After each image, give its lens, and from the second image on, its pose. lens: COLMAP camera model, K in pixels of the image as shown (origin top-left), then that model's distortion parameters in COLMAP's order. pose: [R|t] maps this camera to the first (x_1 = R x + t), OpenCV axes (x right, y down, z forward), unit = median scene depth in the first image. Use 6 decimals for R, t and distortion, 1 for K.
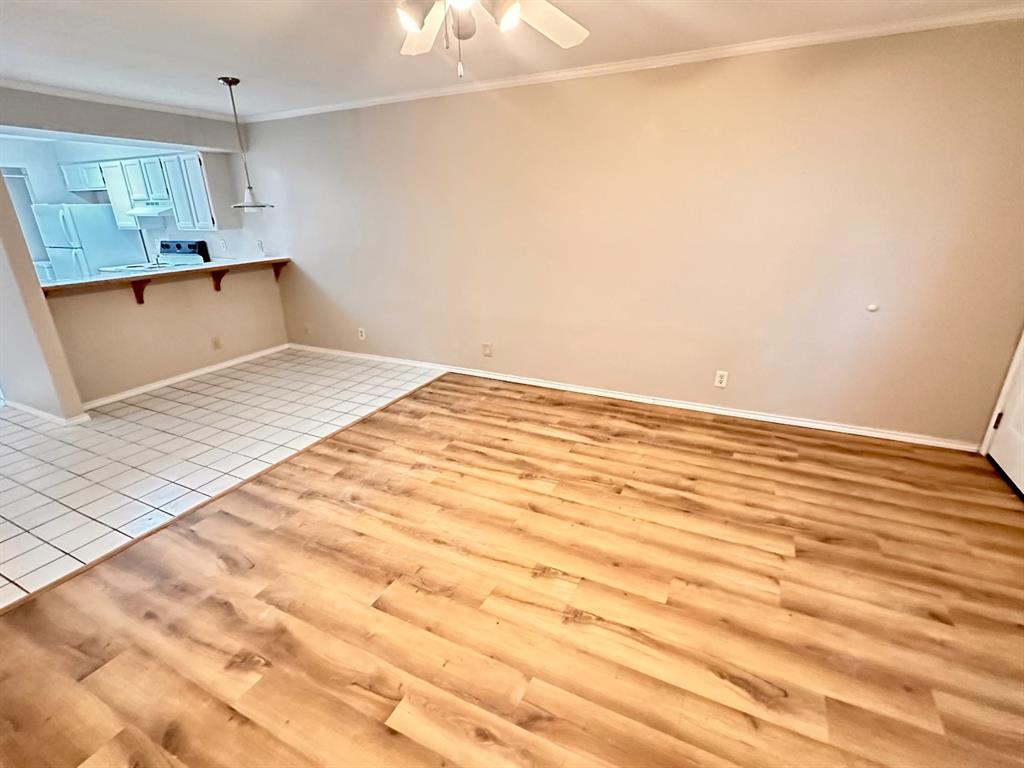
lens RADIAL K [[483.3, 0, 510.4], [0, 483.3, 388.2], [0, 0, 1]] dist [0.000326, -0.000818]
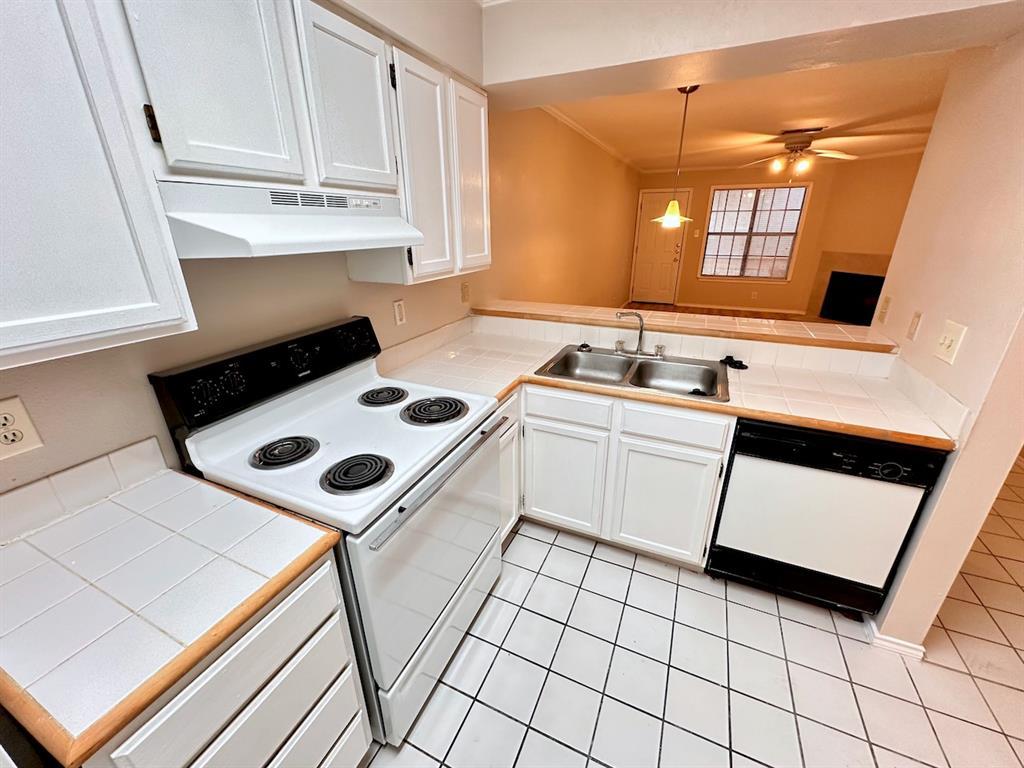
lens RADIAL K [[411.6, 0, 511.0], [0, 411.6, 383.1], [0, 0, 1]] dist [-0.001450, -0.000006]
pose [[-0.036636, -0.348196, 0.936706, -1.630881], [0.360042, 0.869787, 0.337402, -0.562610], [-0.932217, 0.349614, 0.093499, 1.543400]]
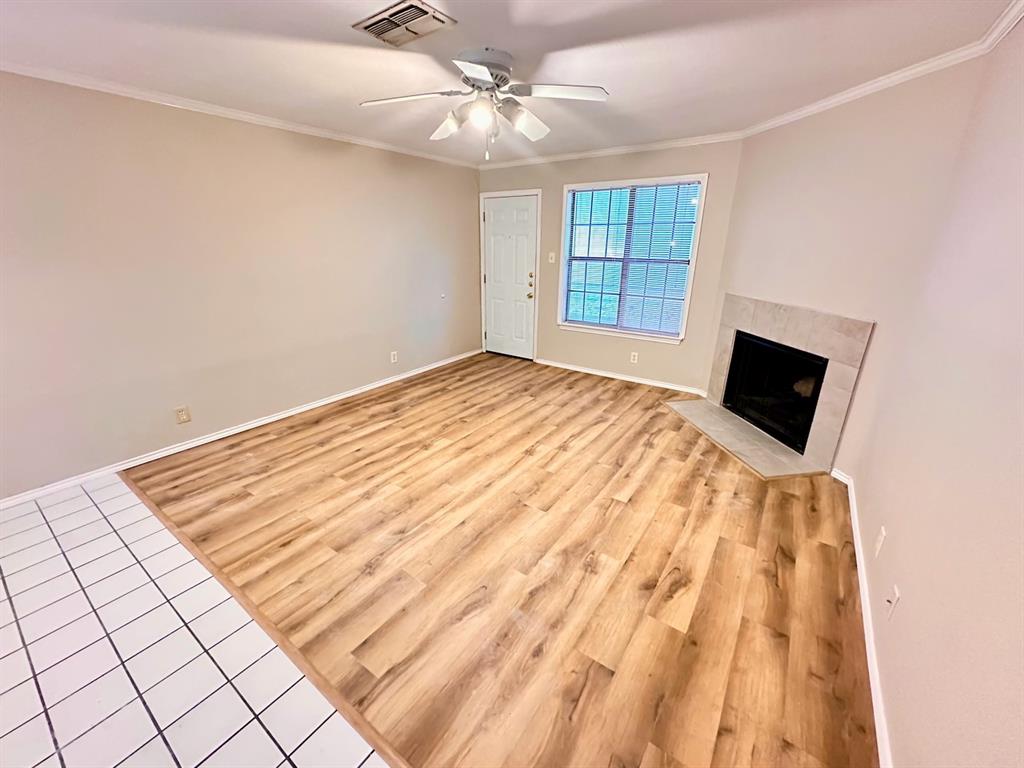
lens RADIAL K [[411.6, 0, 511.0], [0, 411.6, 383.1], [0, 0, 1]] dist [-0.001450, -0.000006]
pose [[0.154395, -0.308054, 0.938757, -0.811026], [0.343092, 0.907739, 0.241448, -0.143649], [-0.926526, 0.284801, 0.245842, 0.409561]]
